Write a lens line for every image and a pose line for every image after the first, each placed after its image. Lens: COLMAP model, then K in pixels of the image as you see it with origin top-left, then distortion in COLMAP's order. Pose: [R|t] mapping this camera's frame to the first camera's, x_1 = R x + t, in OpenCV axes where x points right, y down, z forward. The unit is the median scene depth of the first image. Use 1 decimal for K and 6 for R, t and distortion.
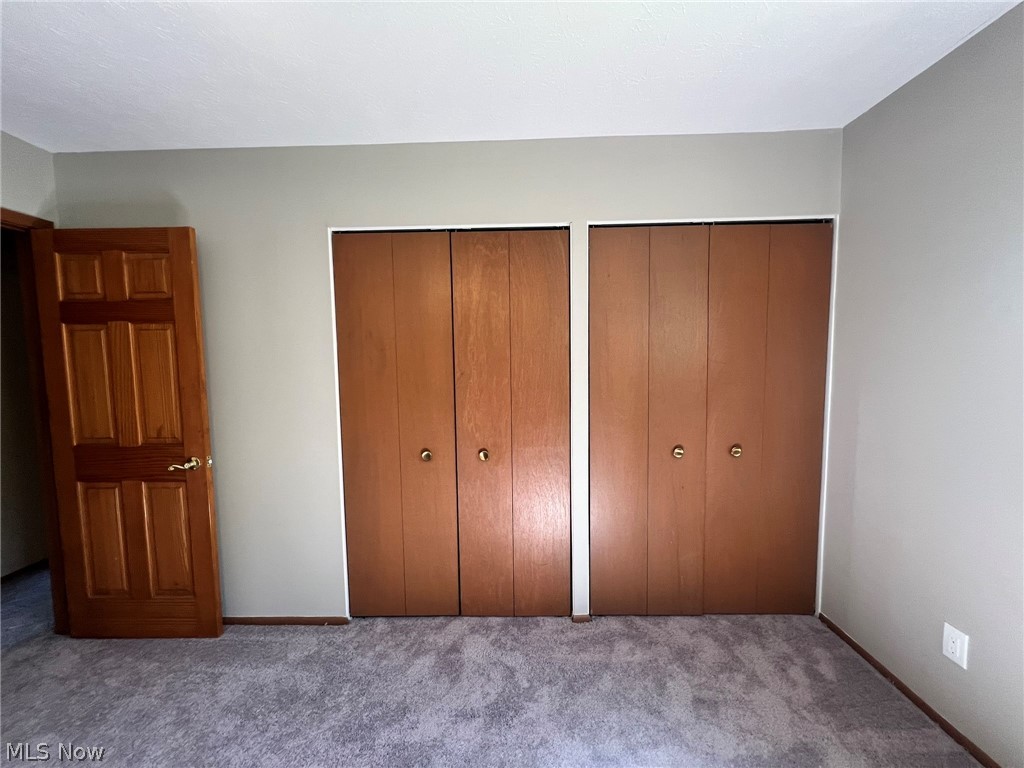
lens RADIAL K [[412.1, 0, 512.0], [0, 412.1, 384.0], [0, 0, 1]] dist [-0.001331, -0.000422]
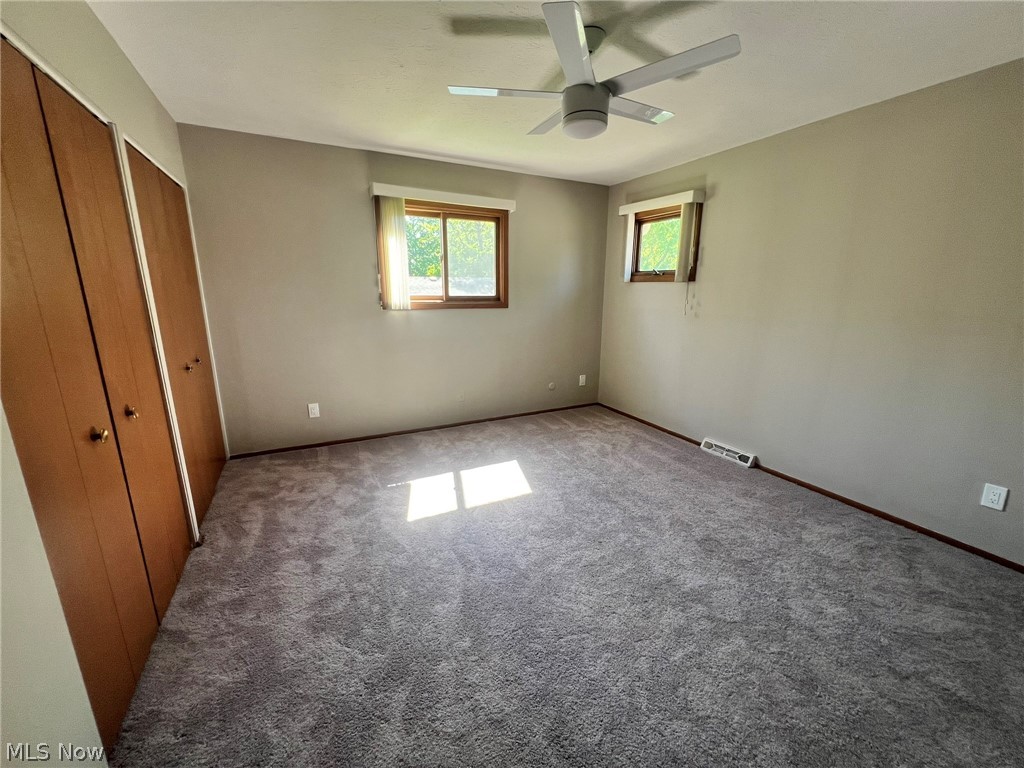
lens RADIAL K [[412.1, 0, 512.0], [0, 412.1, 384.0], [0, 0, 1]] dist [-0.001331, -0.000422]
pose [[-0.473723, -0.186439, 0.860713, -1.253761], [0.065074, 0.967252, 0.245332, -0.030538], [-0.878266, 0.172230, -0.446078, 0.838144]]
